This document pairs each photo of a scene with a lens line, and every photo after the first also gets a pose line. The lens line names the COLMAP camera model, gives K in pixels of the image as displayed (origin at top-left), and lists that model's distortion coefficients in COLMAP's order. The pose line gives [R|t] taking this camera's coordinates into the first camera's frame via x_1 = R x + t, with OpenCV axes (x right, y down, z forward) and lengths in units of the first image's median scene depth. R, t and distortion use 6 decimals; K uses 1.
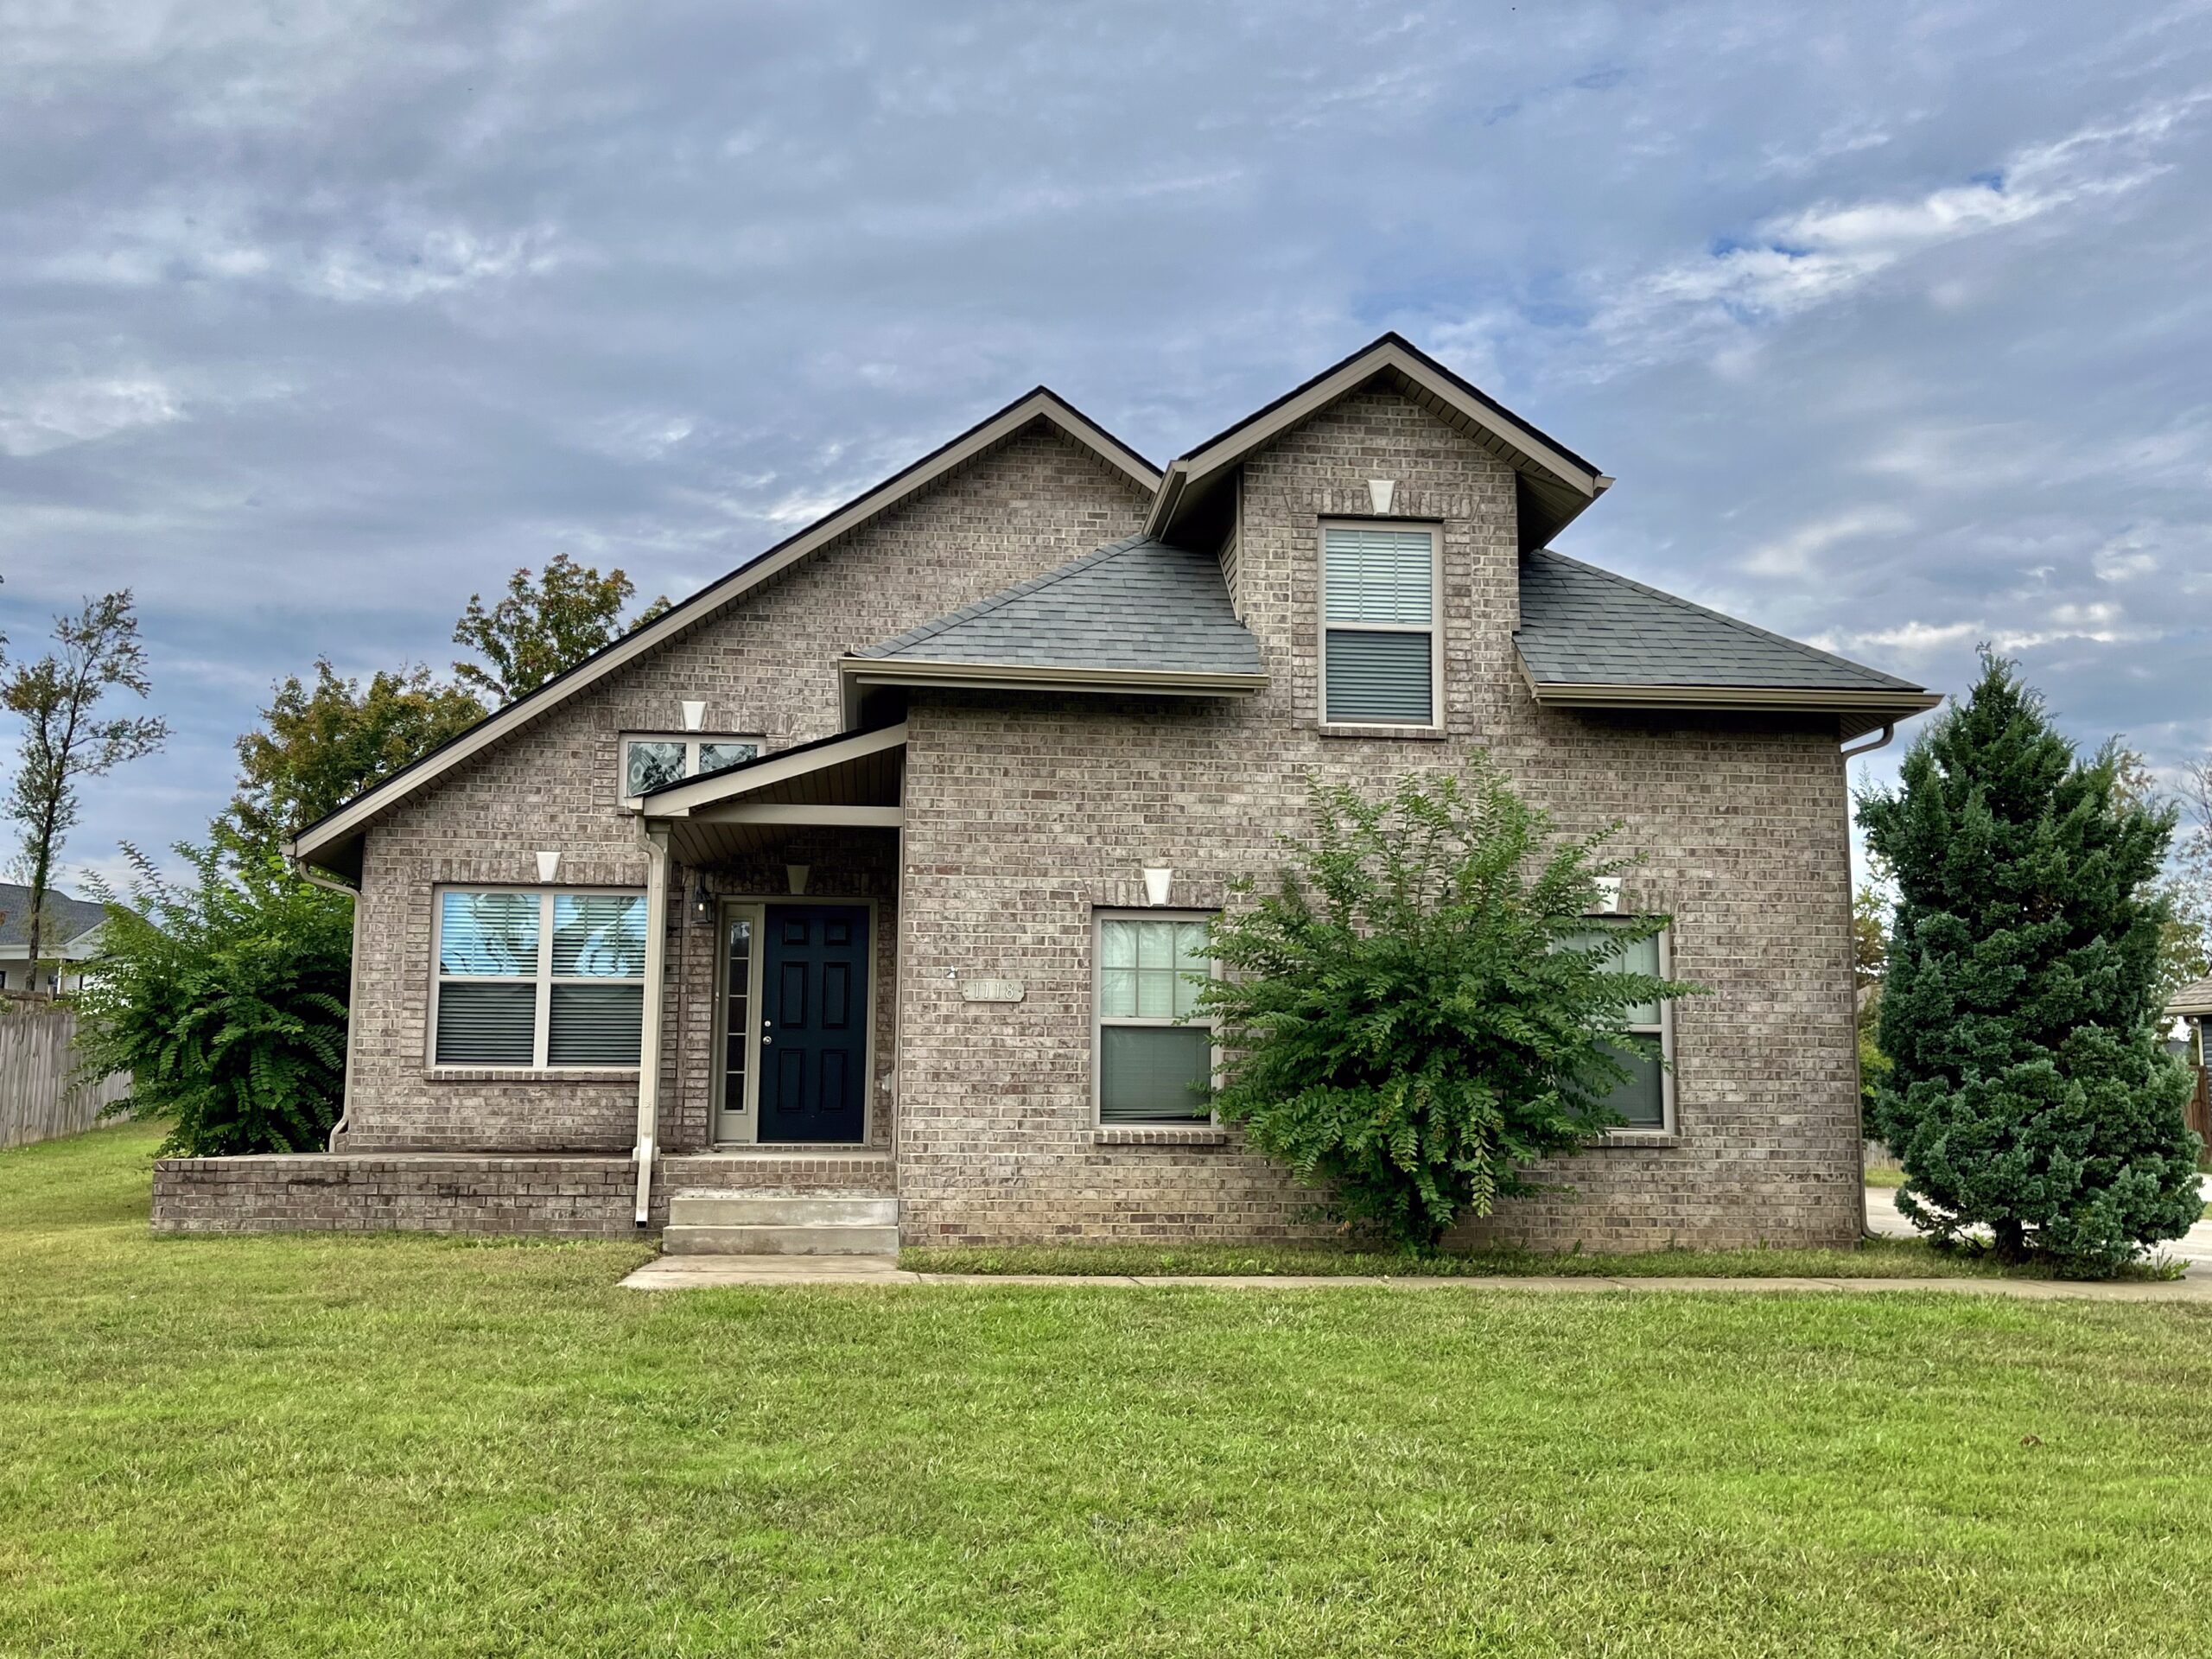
lens RADIAL K [[1991.4, 0, 1108.0], [0, 1991.4, 828.8], [0, 0, 1]] dist [0.008219, 0.000817]
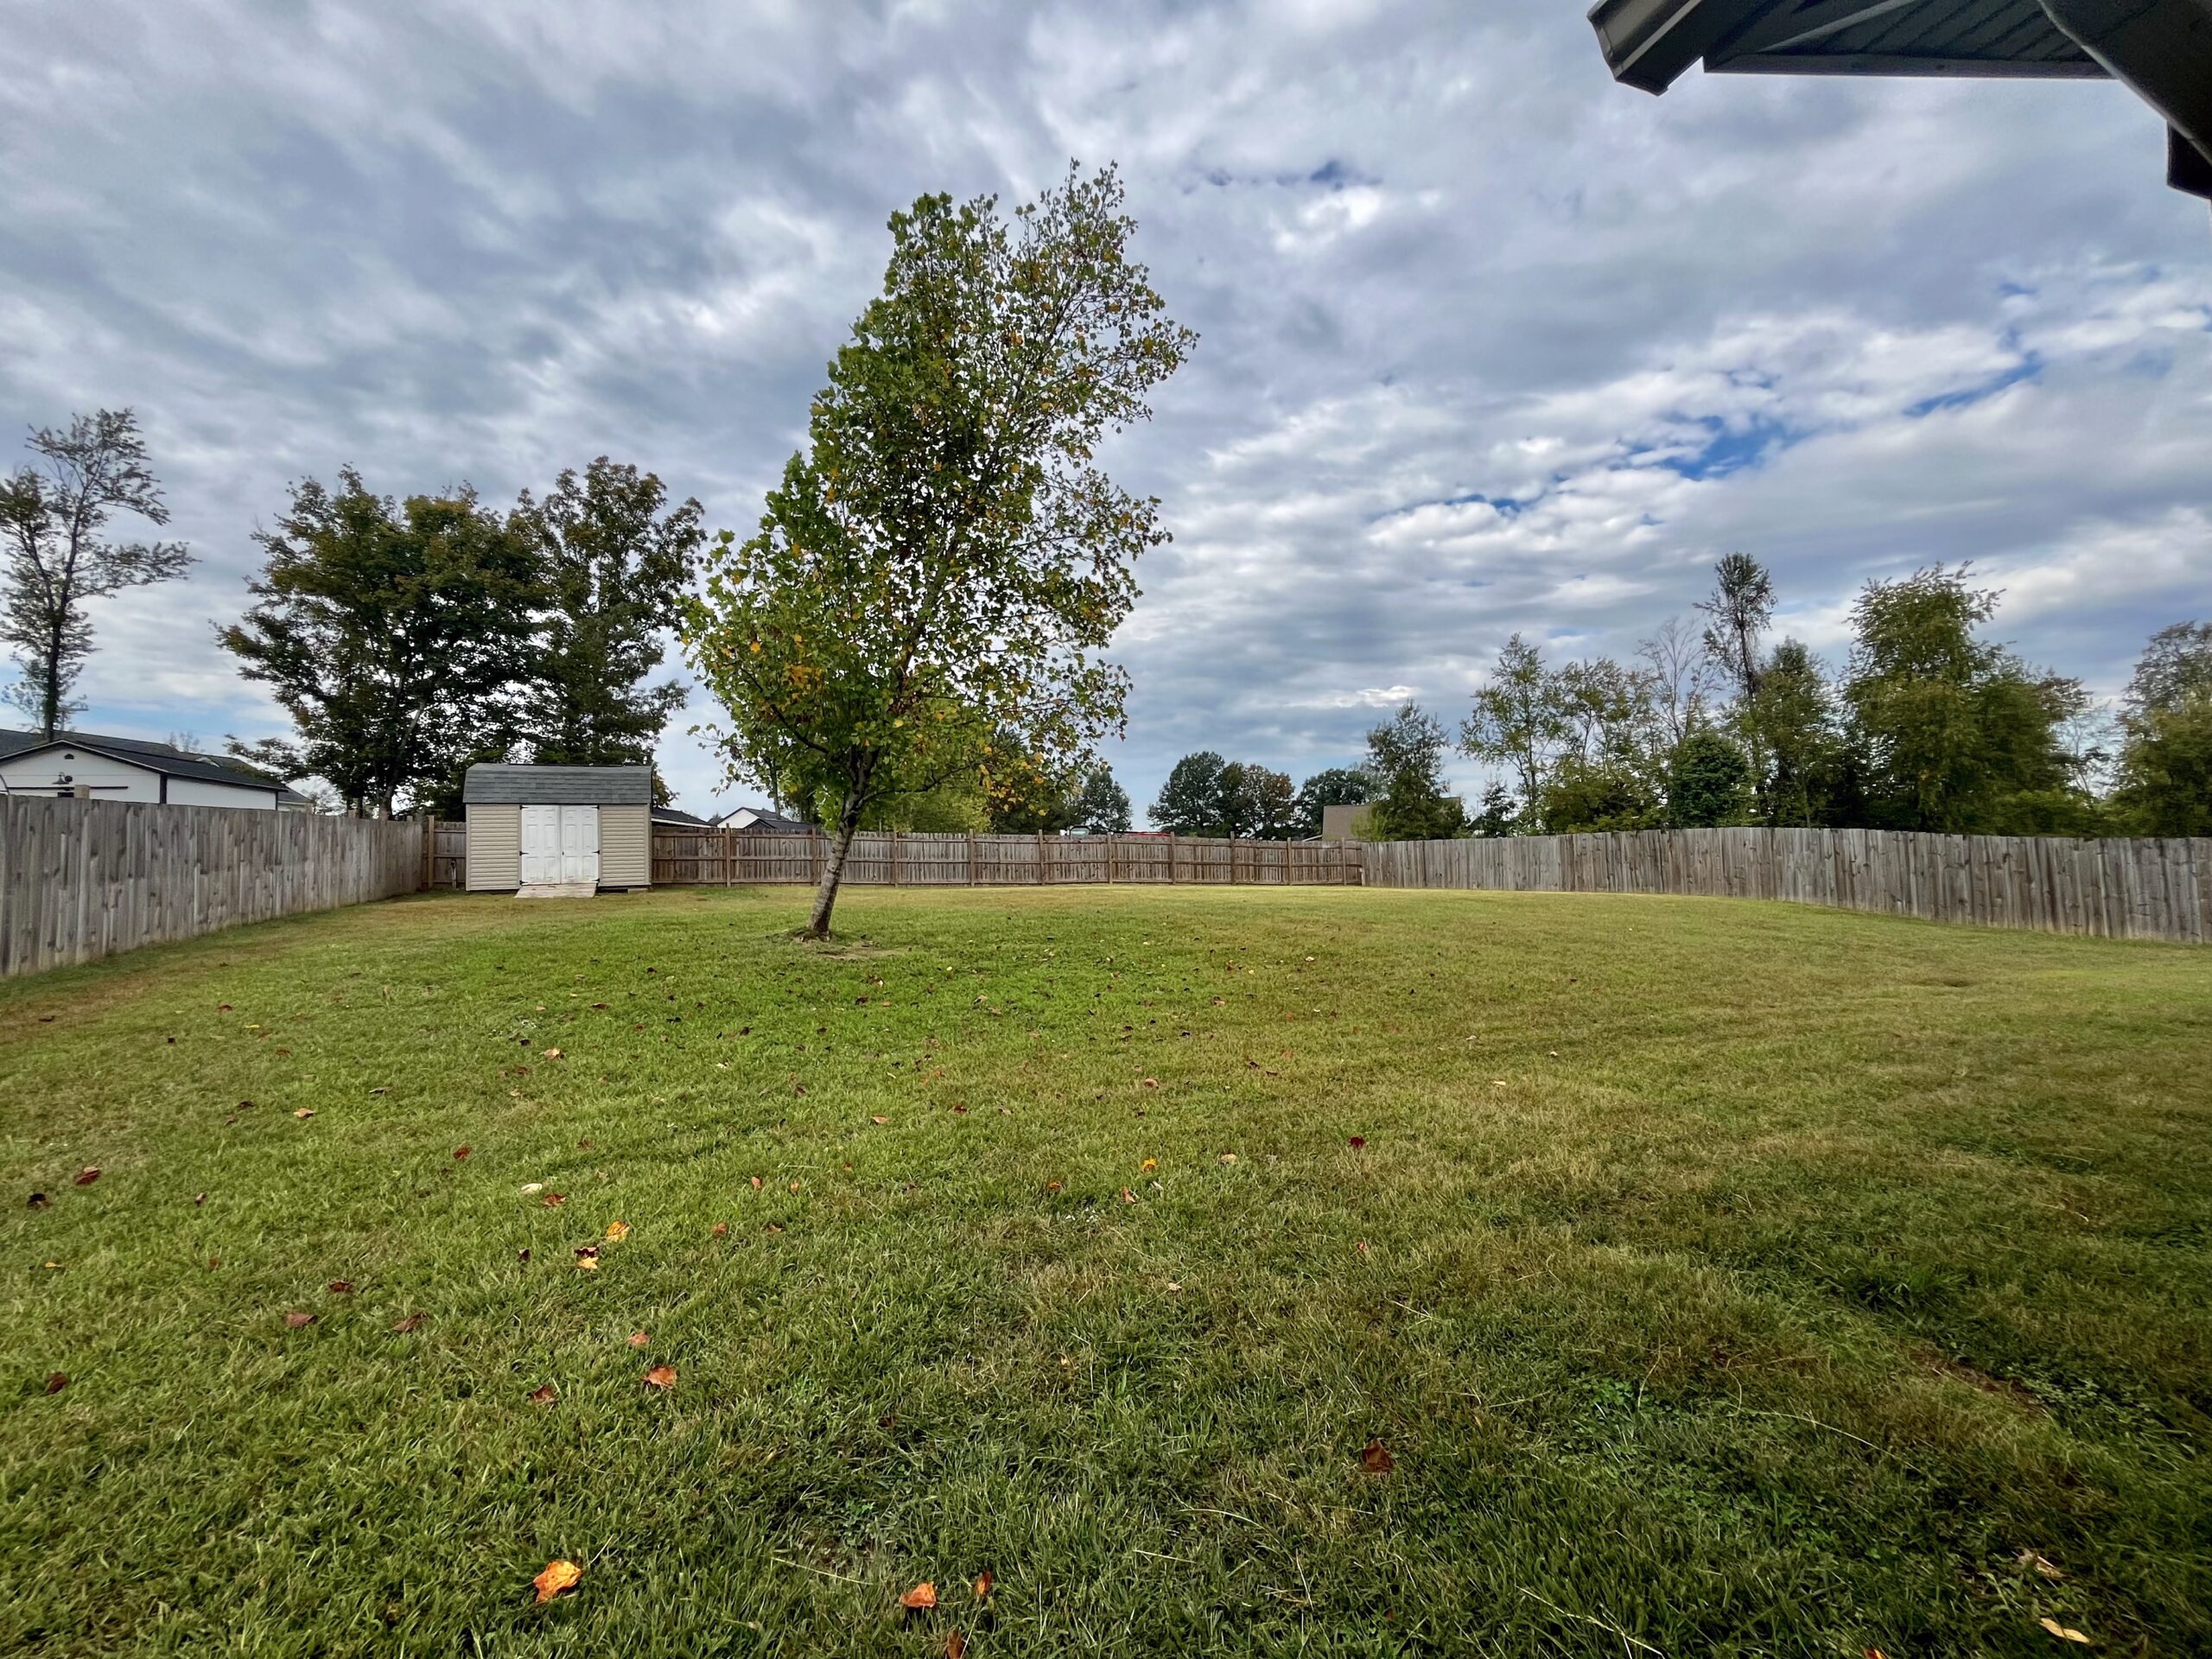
lens RADIAL K [[906.4, 0, 1095.8], [0, 906.4, 821.3], [0, 0, 1]] dist [-0.003435, 0.001276]
pose [[0.971664, -0.026400, 0.234889, -0.135580], [0.009636, 0.997341, 0.072235, 0.055422], [-0.236171, -0.067925, 0.969334, 0.436563]]
